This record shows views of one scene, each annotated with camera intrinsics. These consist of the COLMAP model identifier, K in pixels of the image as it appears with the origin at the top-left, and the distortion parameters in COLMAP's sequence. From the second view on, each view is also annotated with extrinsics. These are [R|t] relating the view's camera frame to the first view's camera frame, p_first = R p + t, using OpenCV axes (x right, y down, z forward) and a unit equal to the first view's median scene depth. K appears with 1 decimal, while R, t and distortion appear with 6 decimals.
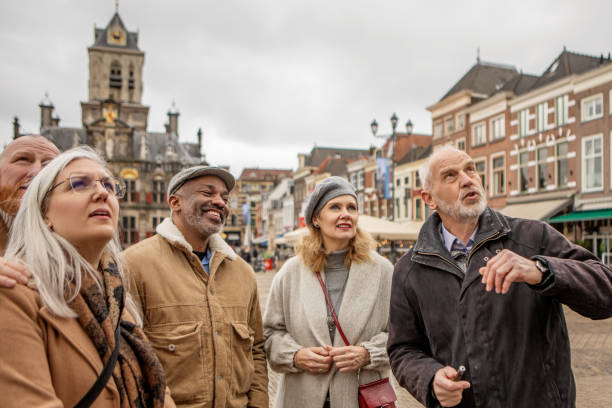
lens RADIAL K [[635.2, 0, 355.4], [0, 635.2, 226.4], [0, 0, 1]] dist [-0.015342, 0.002669]
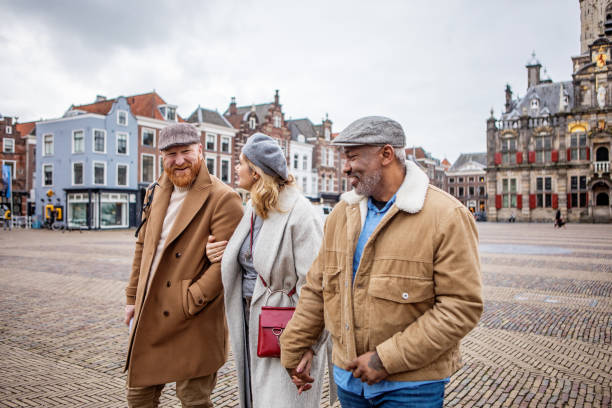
lens RADIAL K [[514.1, 0, 306.0], [0, 514.1, 204.0], [0, 0, 1]] dist [-0.087121, 0.090895]
pose [[0.587510, -0.006448, -0.809191, -0.070029], [0.019939, 0.999780, 0.006510, 0.010118], [0.808971, -0.019959, 0.587510, 0.268618]]
